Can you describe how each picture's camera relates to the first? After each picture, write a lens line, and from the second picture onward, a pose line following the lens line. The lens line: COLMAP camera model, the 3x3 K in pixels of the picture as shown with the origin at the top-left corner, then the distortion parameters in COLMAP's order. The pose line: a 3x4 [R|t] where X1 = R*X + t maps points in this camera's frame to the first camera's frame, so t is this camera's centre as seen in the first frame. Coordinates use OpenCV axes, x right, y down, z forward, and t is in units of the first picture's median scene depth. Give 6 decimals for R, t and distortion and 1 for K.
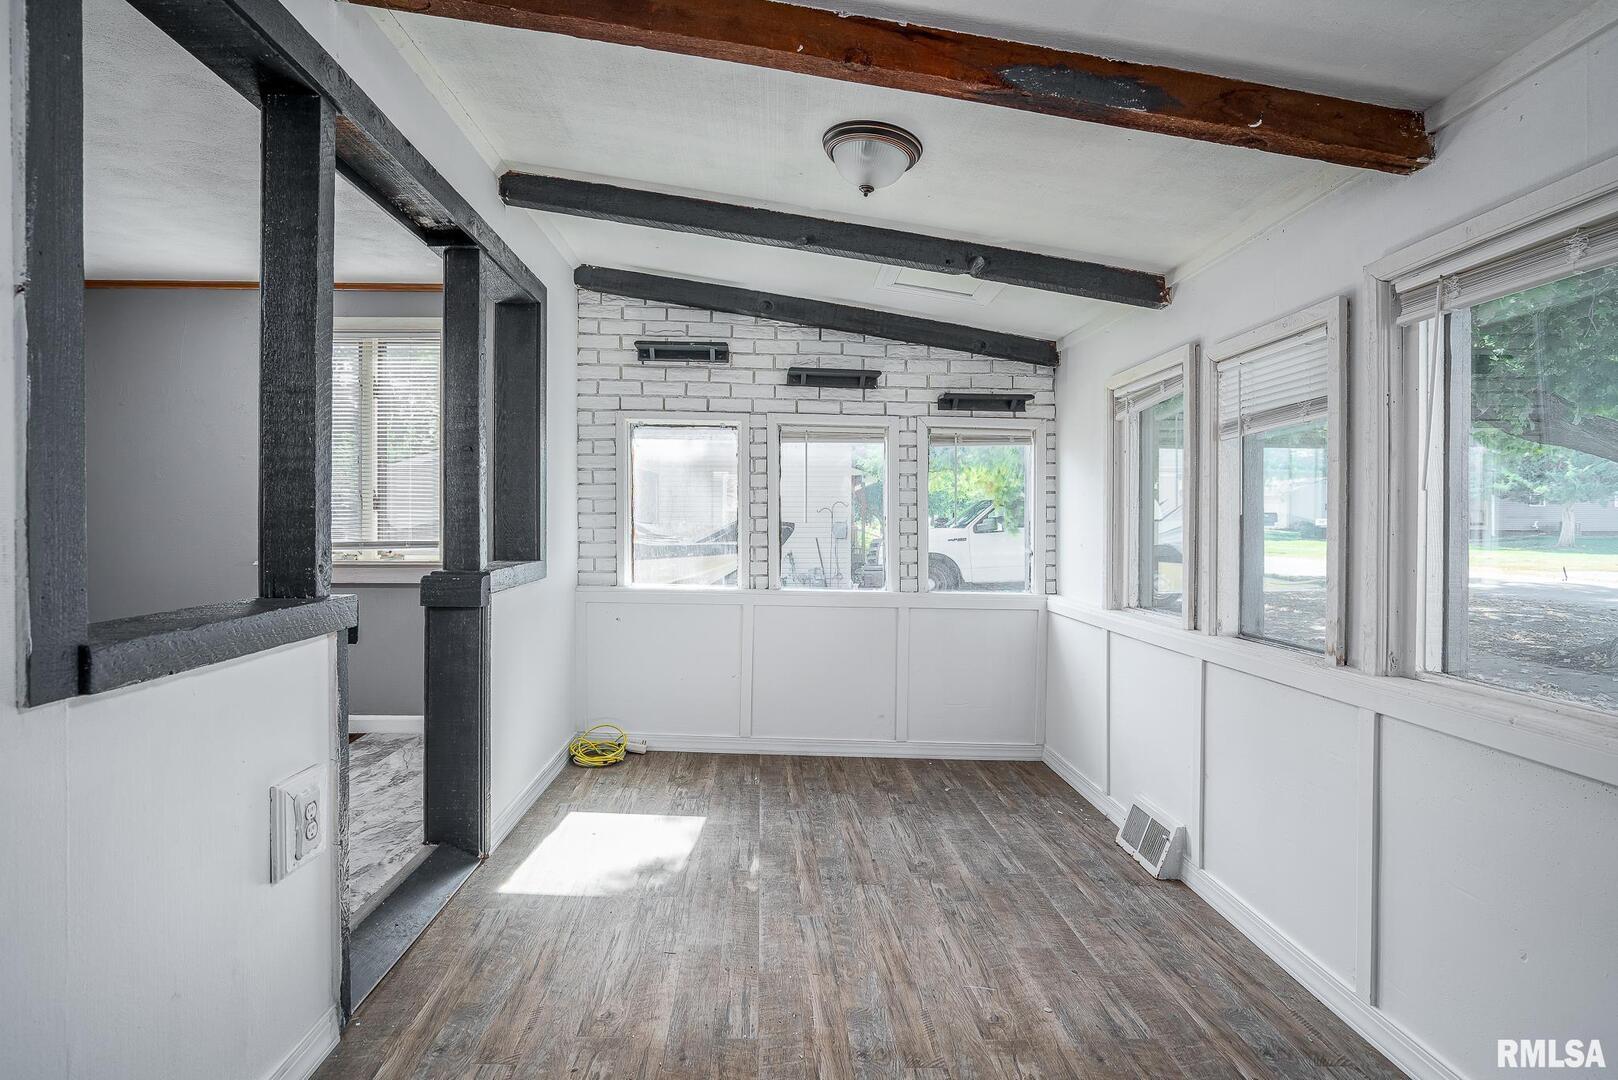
lens RADIAL K [[804.4, 0, 804.2], [0, 804.4, 521.9], [0, 0, 1]] dist [-0.039845, 0.000274]
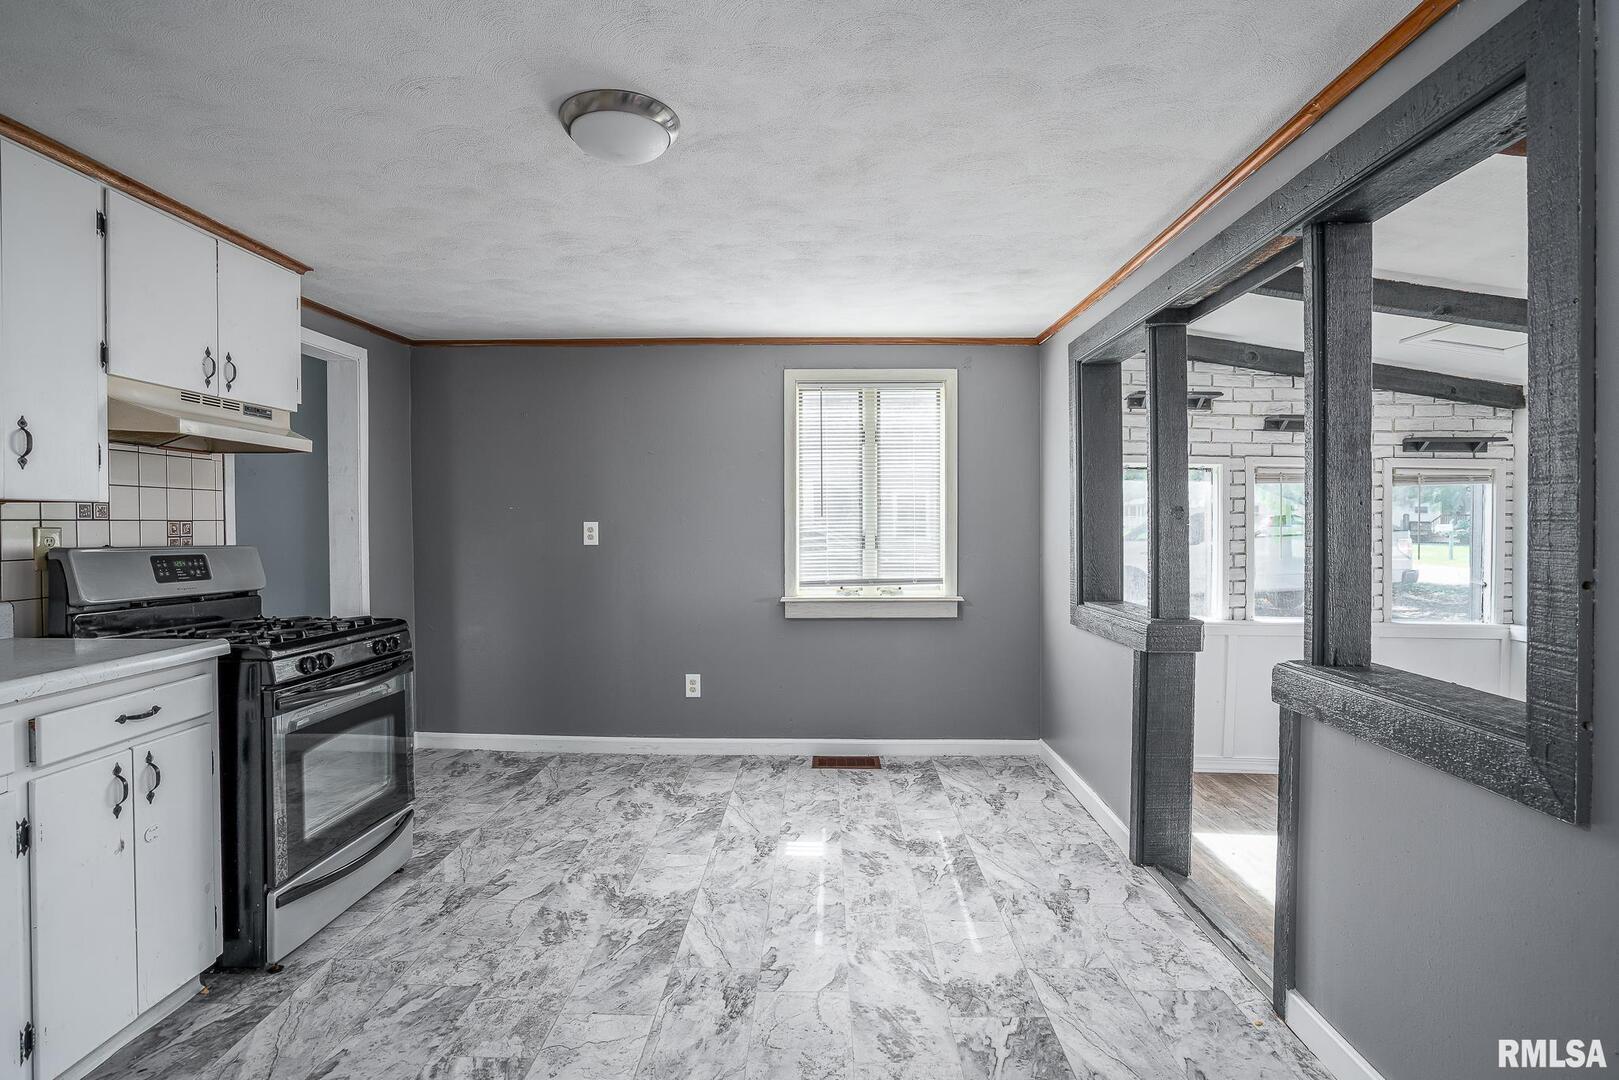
lens RADIAL K [[815.9, 0, 836.9], [0, 815.9, 538.4], [0, 0, 1]] dist [0.001506, 0.000410]
pose [[0.999802, -0.006350, -0.018846, -0.564703], [0.006486, 0.999953, 0.007150, -0.037124], [0.018799, -0.007271, 0.999797, -0.098664]]
